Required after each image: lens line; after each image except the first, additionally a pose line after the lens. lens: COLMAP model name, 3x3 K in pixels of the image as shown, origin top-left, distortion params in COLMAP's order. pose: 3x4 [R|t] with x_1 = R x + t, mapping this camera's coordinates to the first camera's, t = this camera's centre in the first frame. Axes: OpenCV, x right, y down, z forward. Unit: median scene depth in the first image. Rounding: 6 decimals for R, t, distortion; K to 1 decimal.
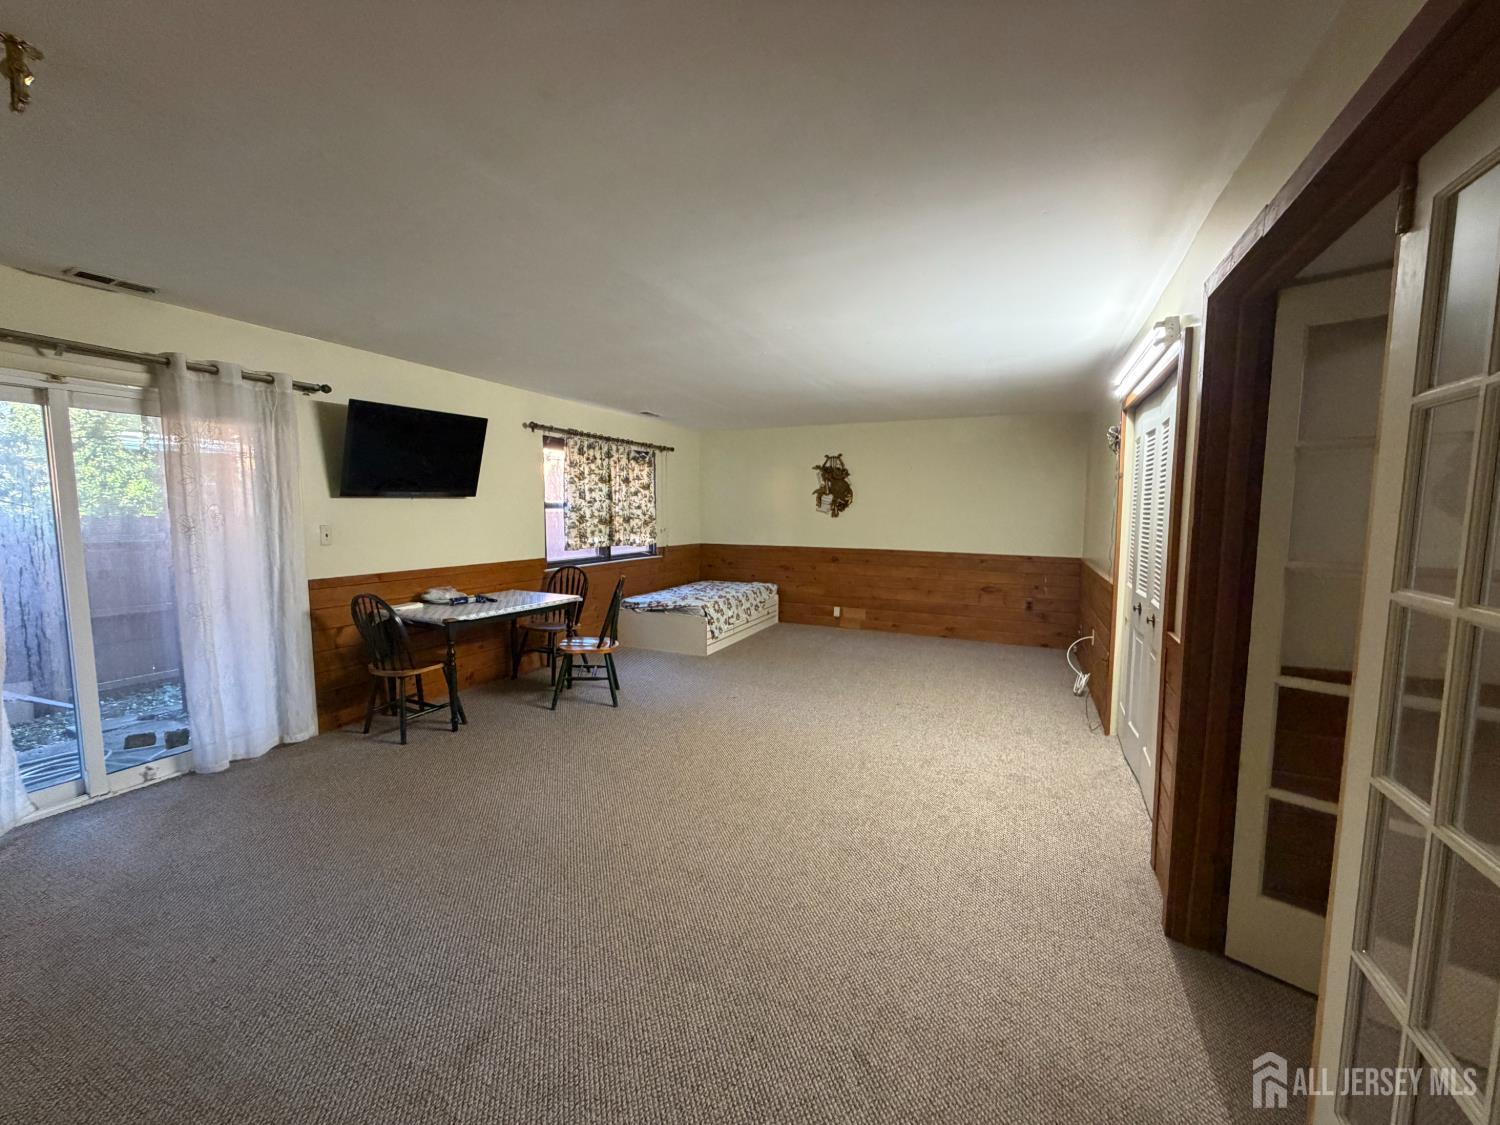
lens RADIAL K [[600.5, 0, 753.3], [0, 600.5, 556.4], [0, 0, 1]] dist [-0.000466, 0.000514]
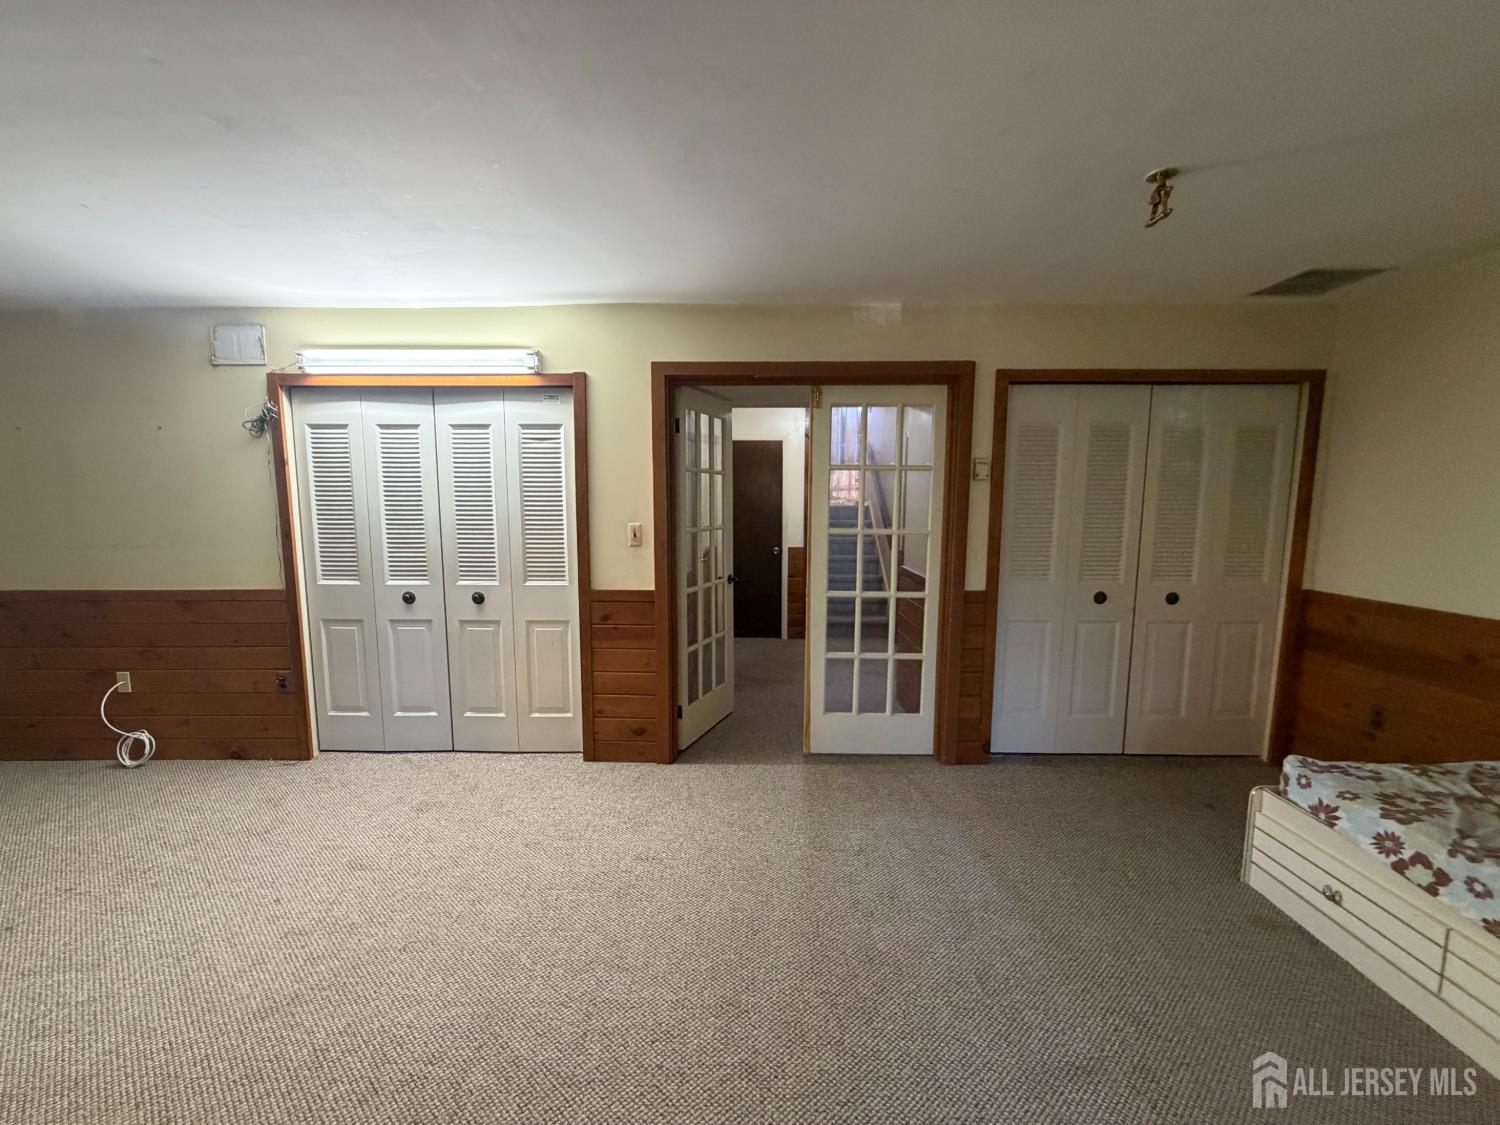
lens RADIAL K [[600.5, 0, 746.2], [0, 600.5, 562.6], [0, 0, 1]] dist [-0.000466, 0.000514]
pose [[-0.392298, -0.107656, 0.913516, -0.229428], [0.069770, 0.986784, 0.146252, -0.036029], [-0.917188, 0.121111, -0.379603, 0.385862]]
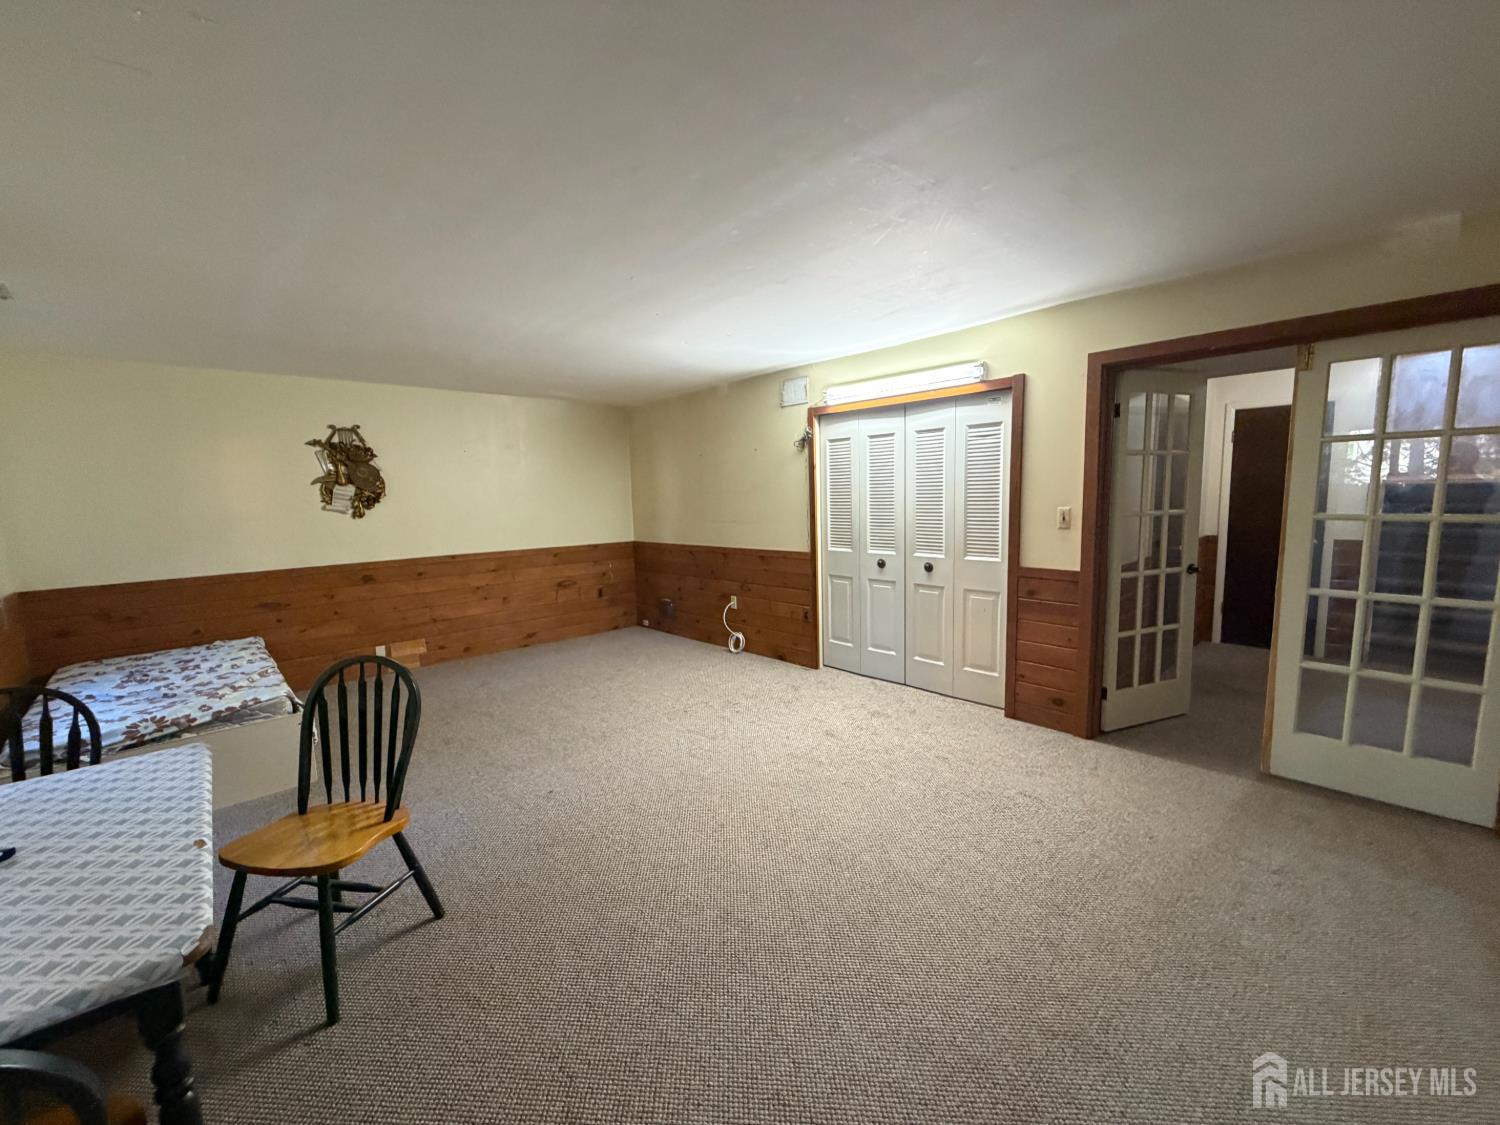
lens RADIAL K [[600.5, 0, 745.0], [0, 600.5, 562.1], [0, 0, 1]] dist [-0.000466, 0.000514]
pose [[0.389191, -0.125738, 0.912535, -0.327853], [0.104467, 0.990274, 0.091895, -0.032923], [-0.915214, 0.059565, 0.398541, 0.333731]]
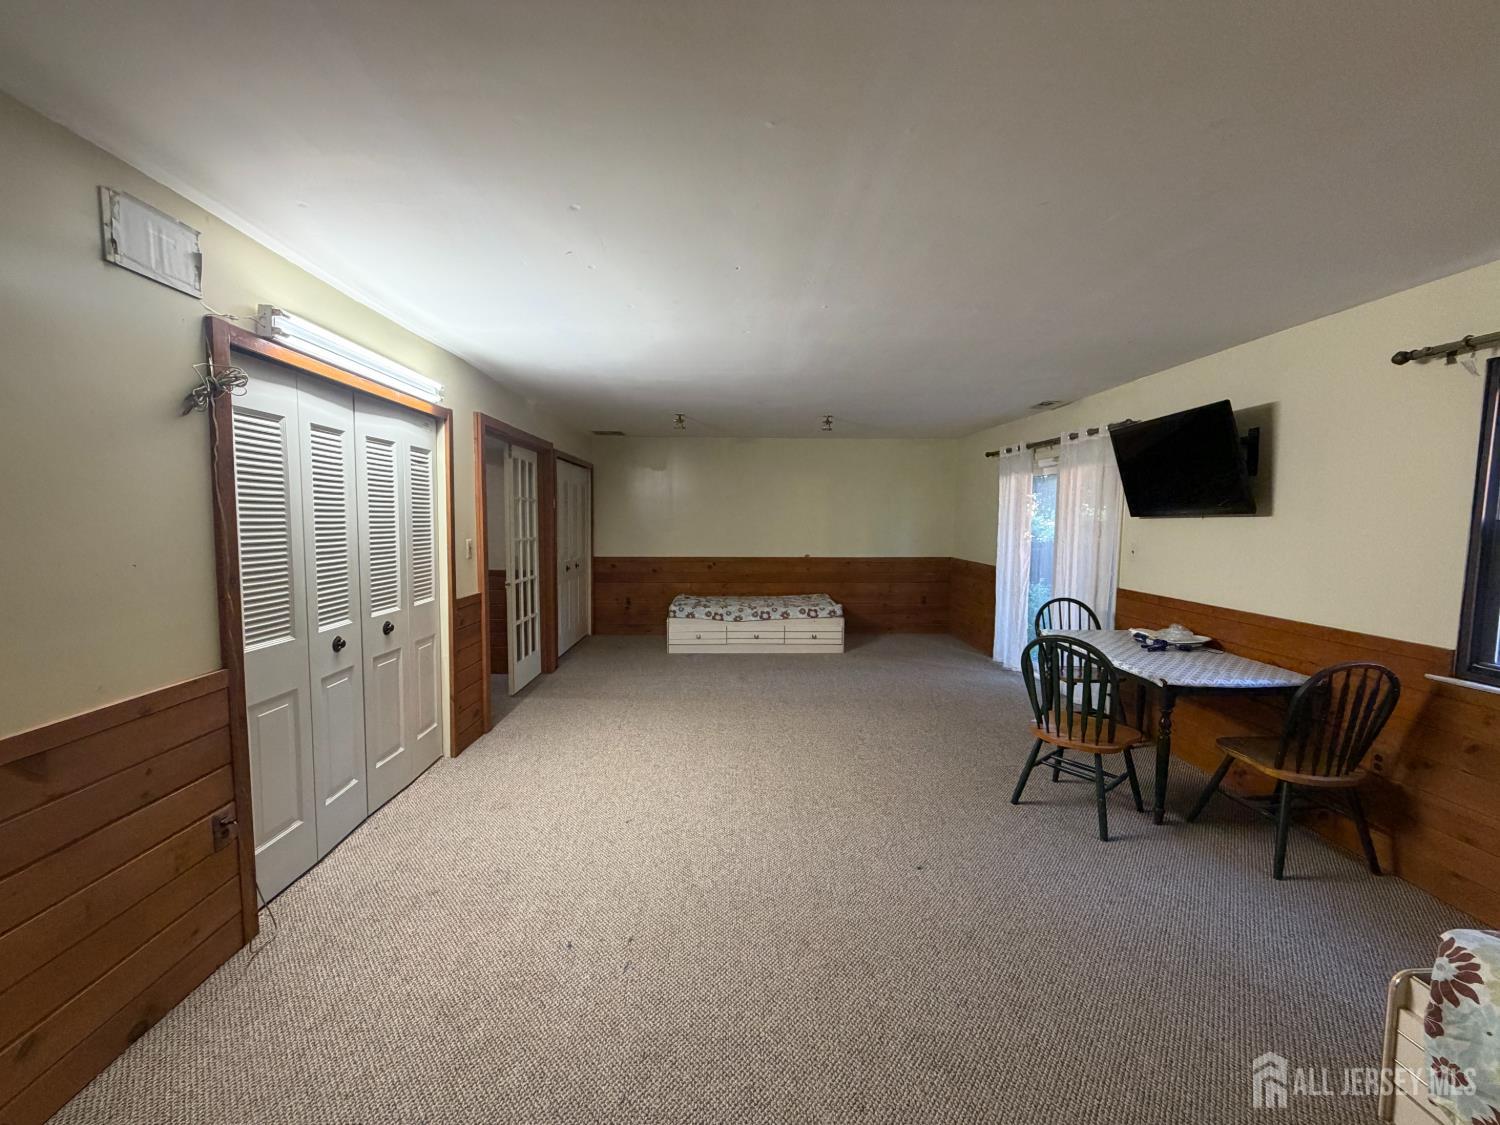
lens RADIAL K [[600.5, 0, 742.8], [0, 600.5, 564.0], [0, 0, 1]] dist [-0.000466, 0.000514]
pose [[-0.902551, 0.019589, -0.430137, 0.224258], [-0.047484, 0.988344, 0.144645, -0.073357], [0.427957, 0.150974, -0.891100, 0.877810]]
